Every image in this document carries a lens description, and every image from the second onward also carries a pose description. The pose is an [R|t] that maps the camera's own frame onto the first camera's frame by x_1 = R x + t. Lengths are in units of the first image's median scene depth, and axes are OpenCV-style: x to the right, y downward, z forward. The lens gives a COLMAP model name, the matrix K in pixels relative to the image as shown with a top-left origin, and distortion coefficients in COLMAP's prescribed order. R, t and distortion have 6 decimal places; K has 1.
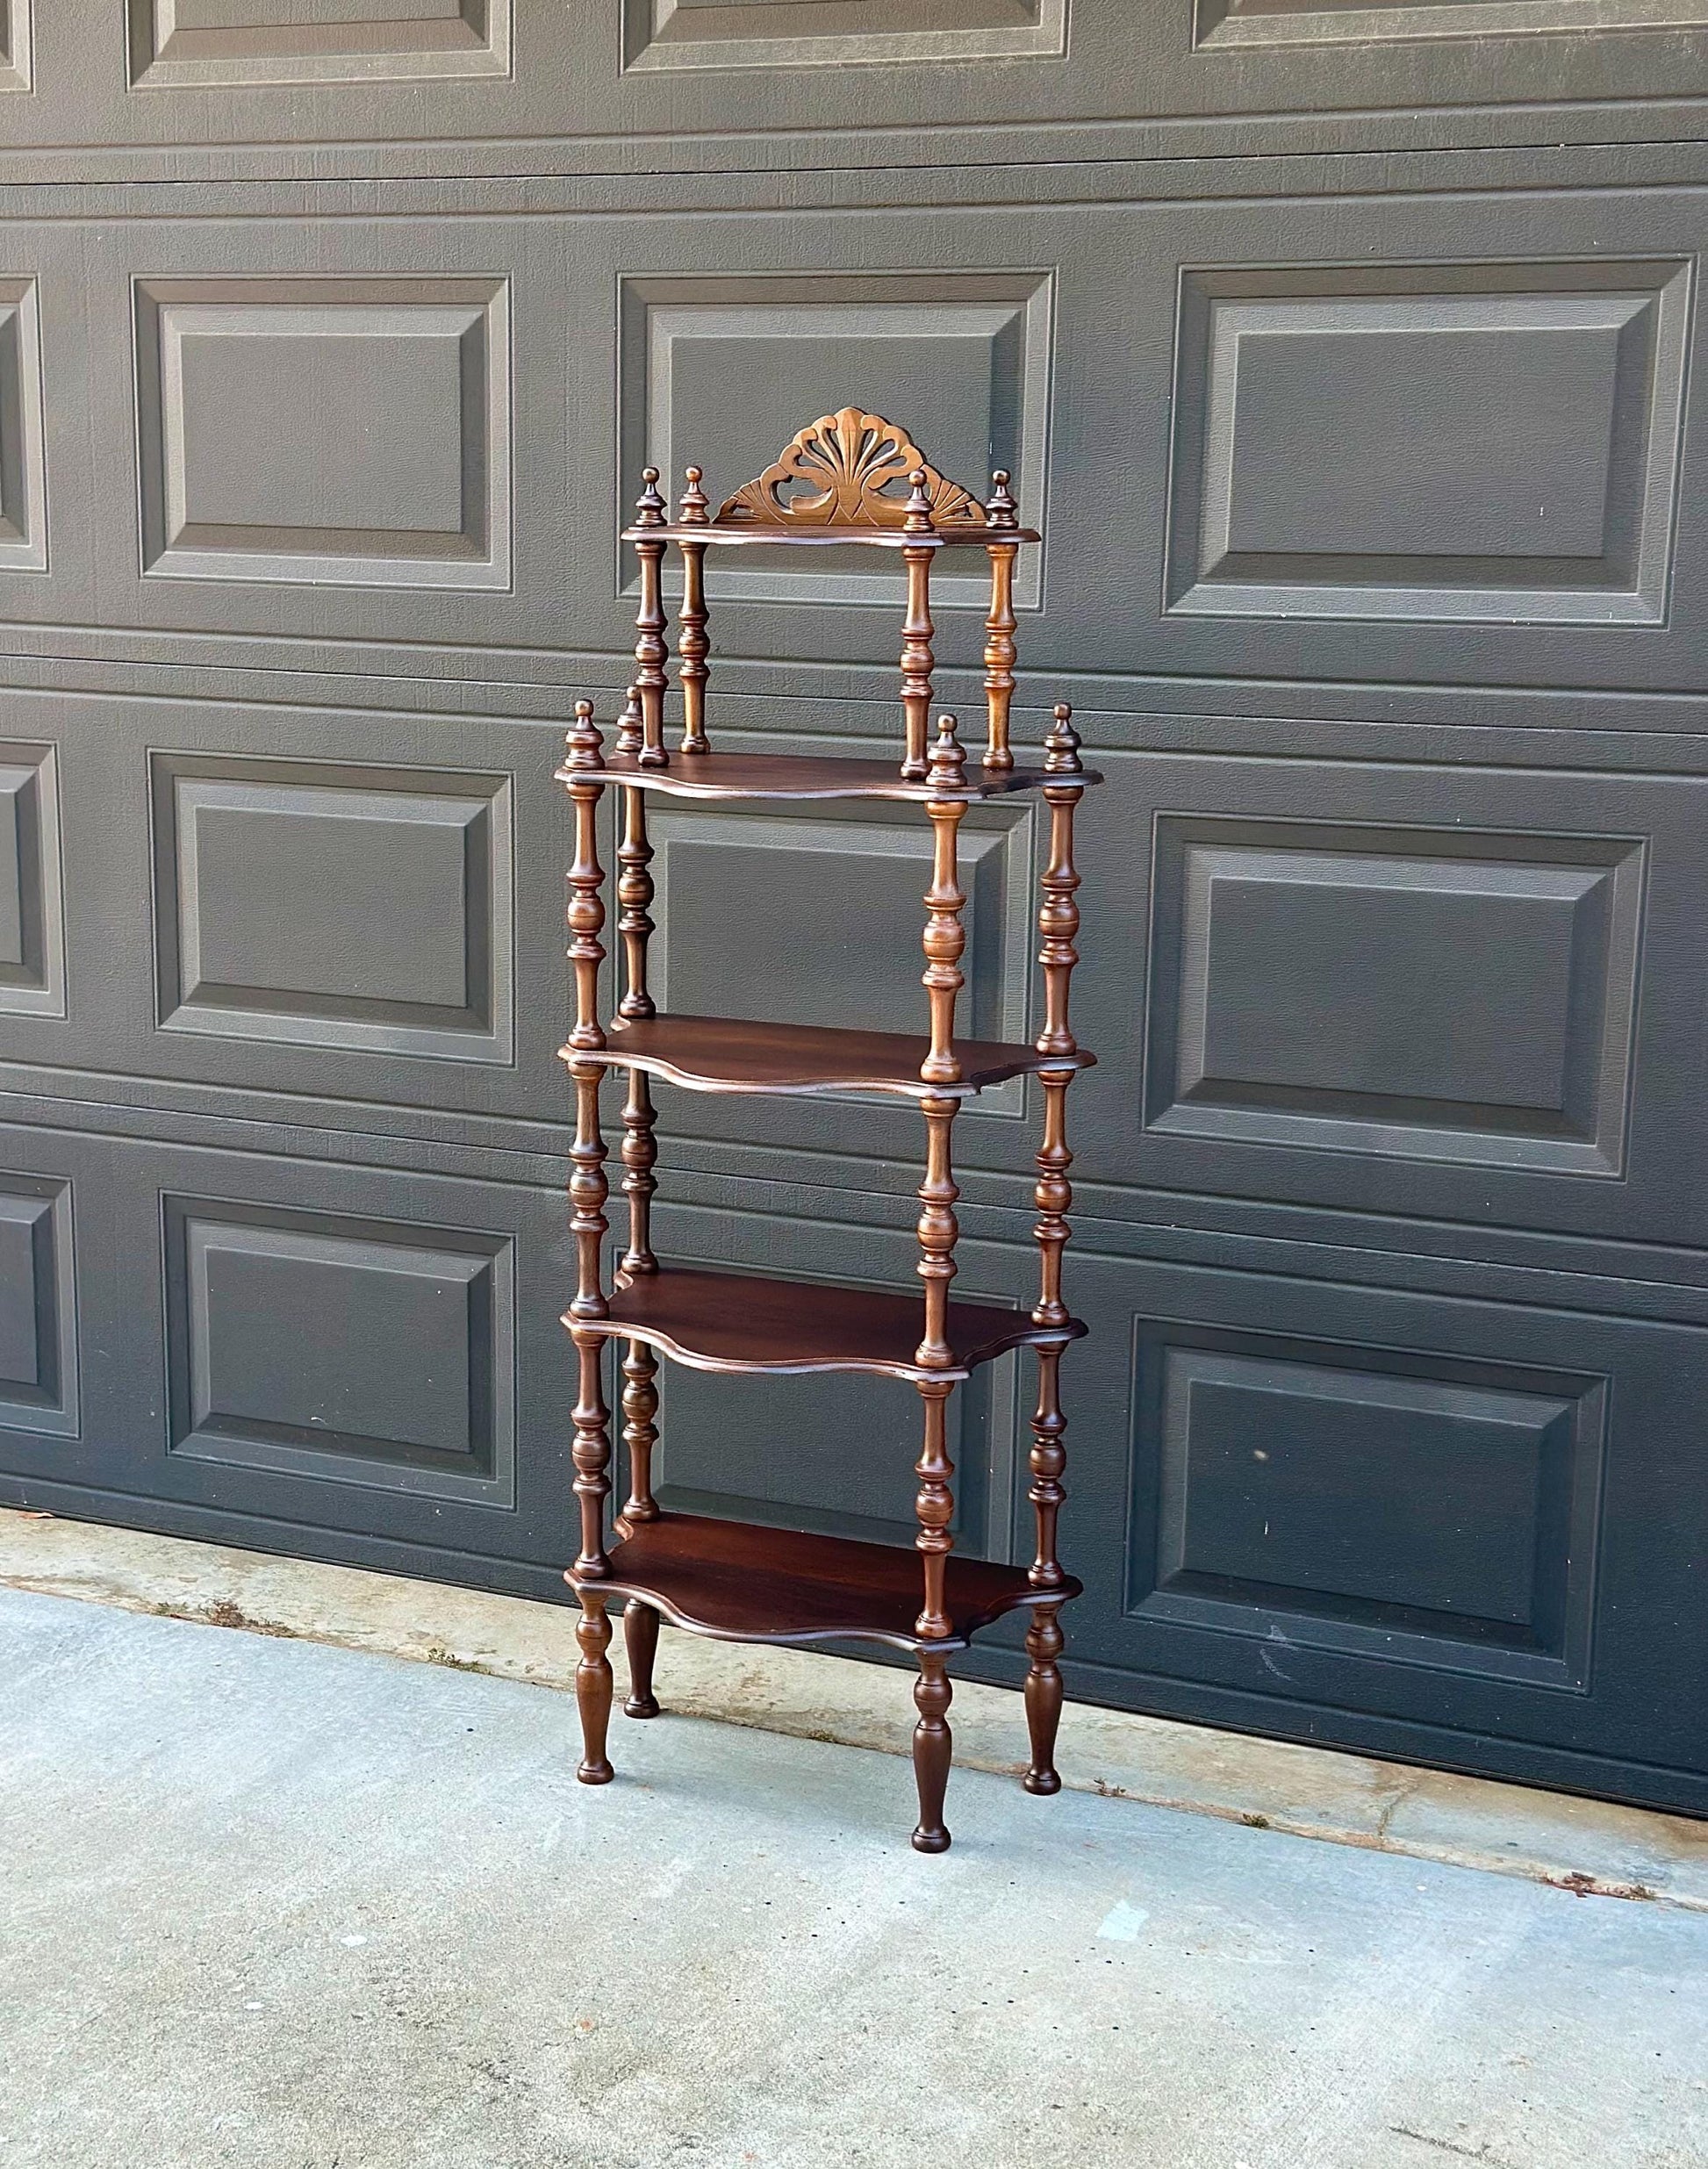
lens RADIAL K [[3329.3, 0, 799.3], [0, 3329.3, 1192.1], [0, 0, 1]] dist [0.147494, 0.000000]
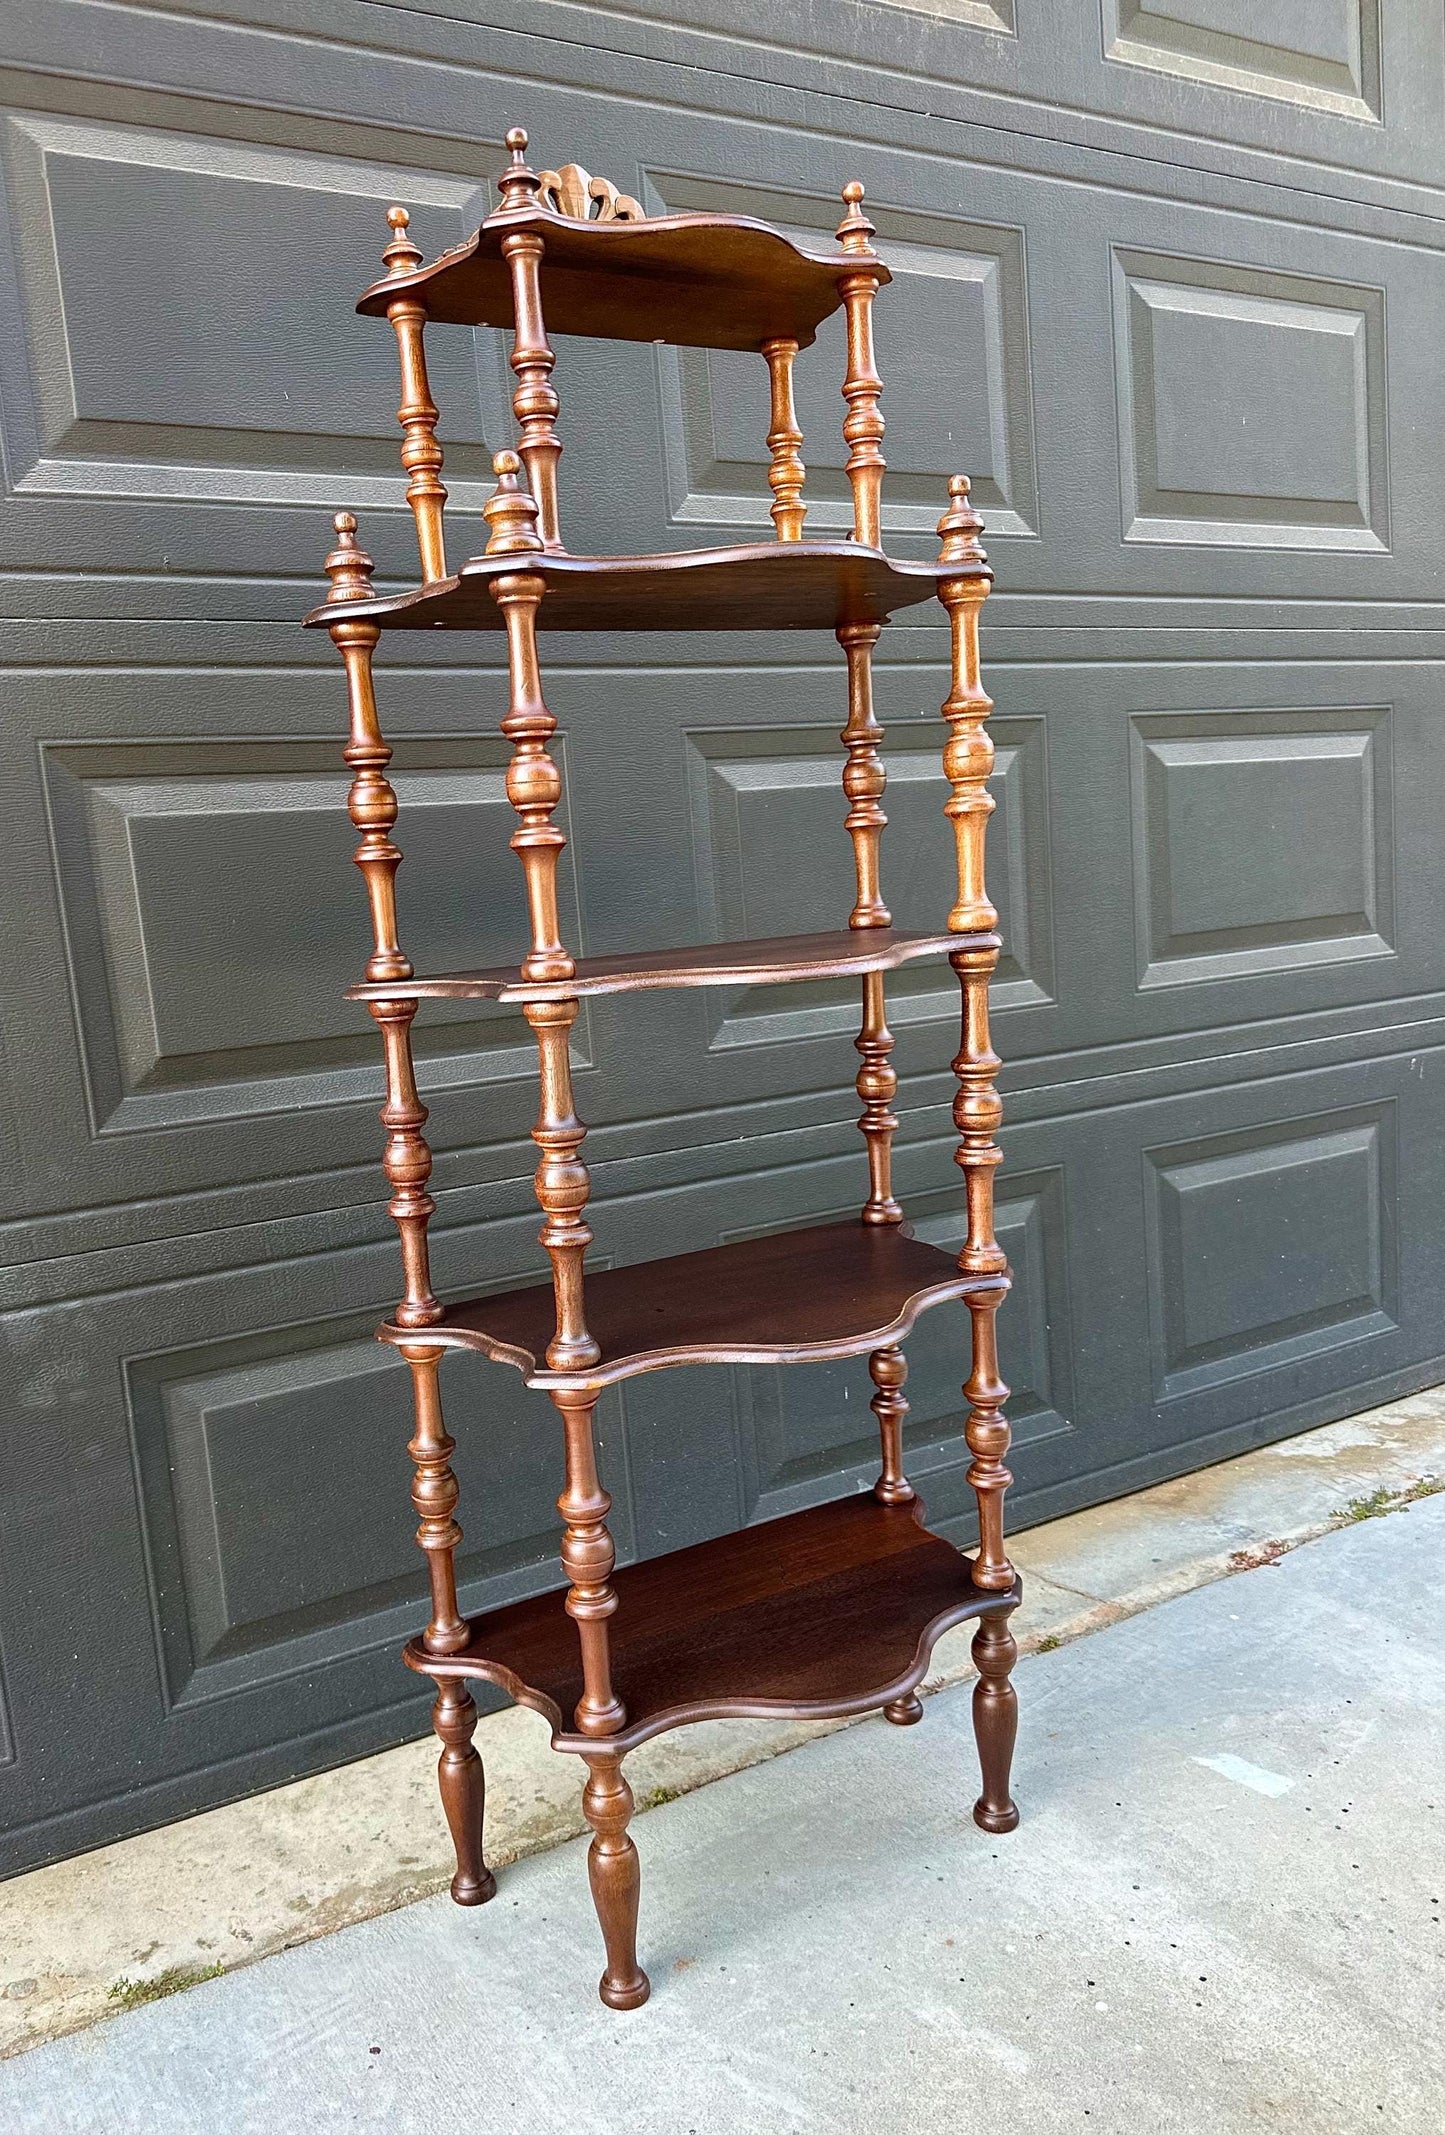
lens RADIAL K [[1596.6, 0, 589.6], [0, 1596.6, 1134.4], [0, 0, 1]] dist [0.013480, -0.006100]
pose [[0.571777, -0.179378, 0.800559, -0.313481], [0.258011, 0.965609, 0.032083, -0.019266], [-0.778782, 0.188209, 0.598395, 0.766330]]
